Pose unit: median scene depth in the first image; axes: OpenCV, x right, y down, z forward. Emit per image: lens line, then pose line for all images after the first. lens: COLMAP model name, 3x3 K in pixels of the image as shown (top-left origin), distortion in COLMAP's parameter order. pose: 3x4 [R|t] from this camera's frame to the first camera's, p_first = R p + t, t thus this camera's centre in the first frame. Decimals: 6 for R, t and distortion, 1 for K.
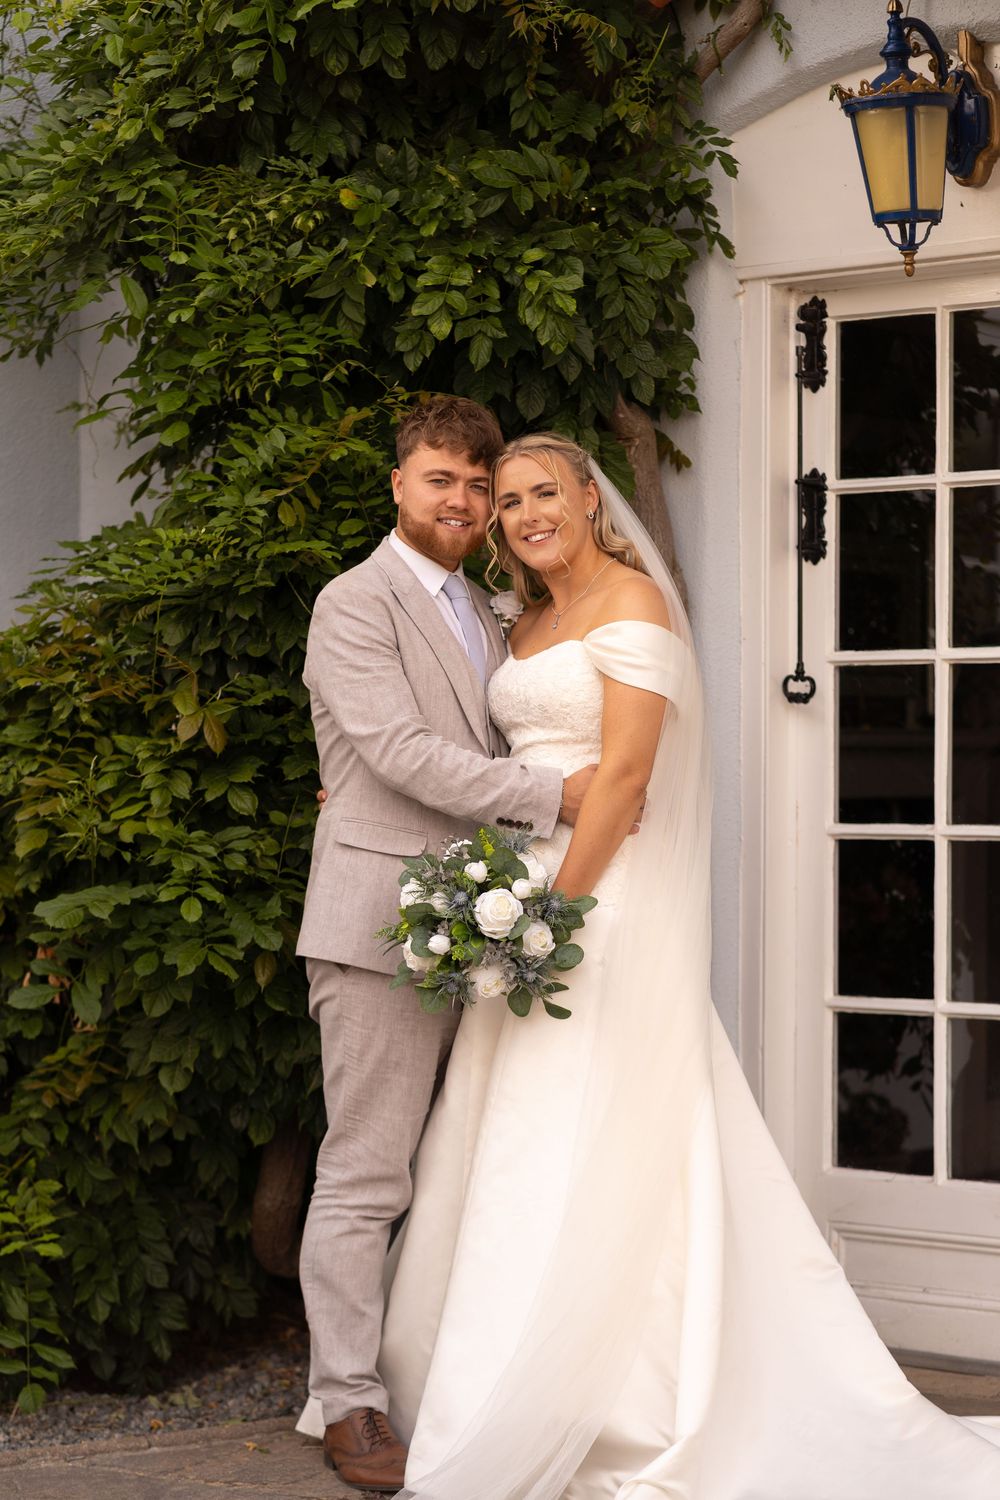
lens RADIAL K [[4262.0, 0, 500.0], [0, 4262.0, 750.0], [0, 0, 1]] dist [-0.118598, 0.863000]
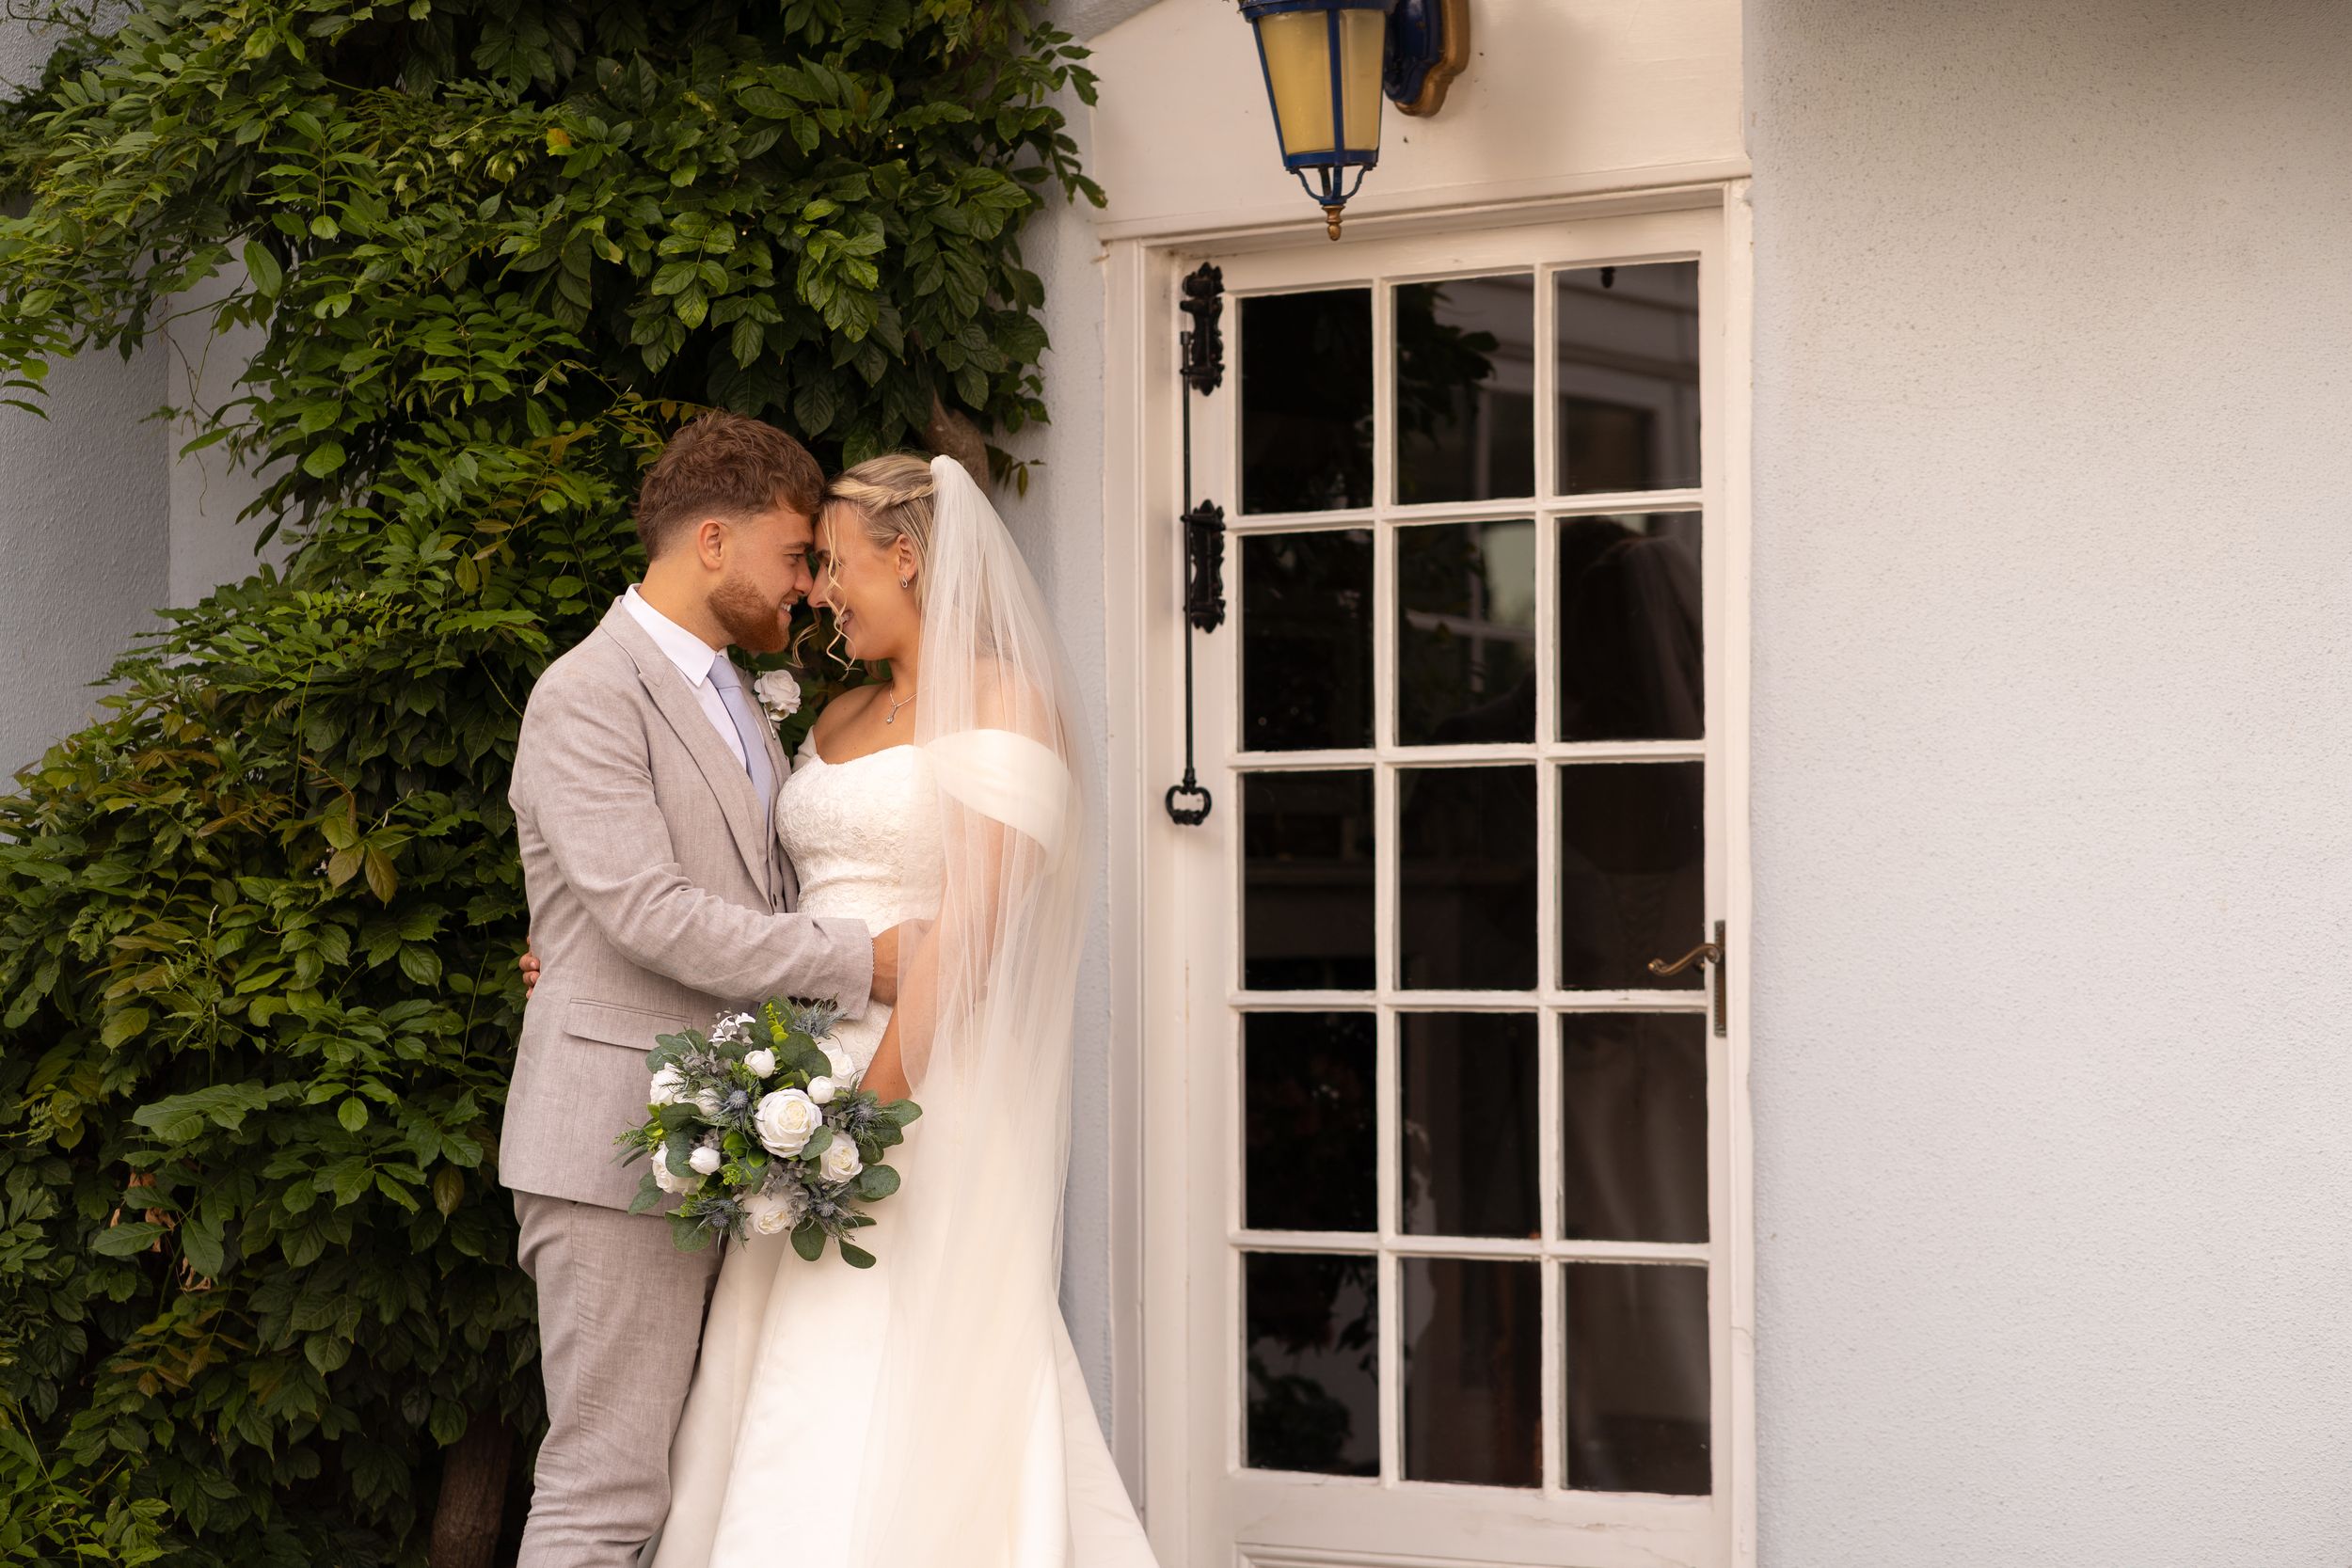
lens RADIAL K [[6682.2, 0, 1176.0], [0, 6682.2, 784.0], [0, 0, 1]] dist [-0.118598, 0.863000]
pose [[0.997746, -0.007897, 0.066632, -0.007668], [0.008652, 0.999902, -0.011049, -0.005433], [-0.066538, 0.011601, 0.997716, -0.135112]]
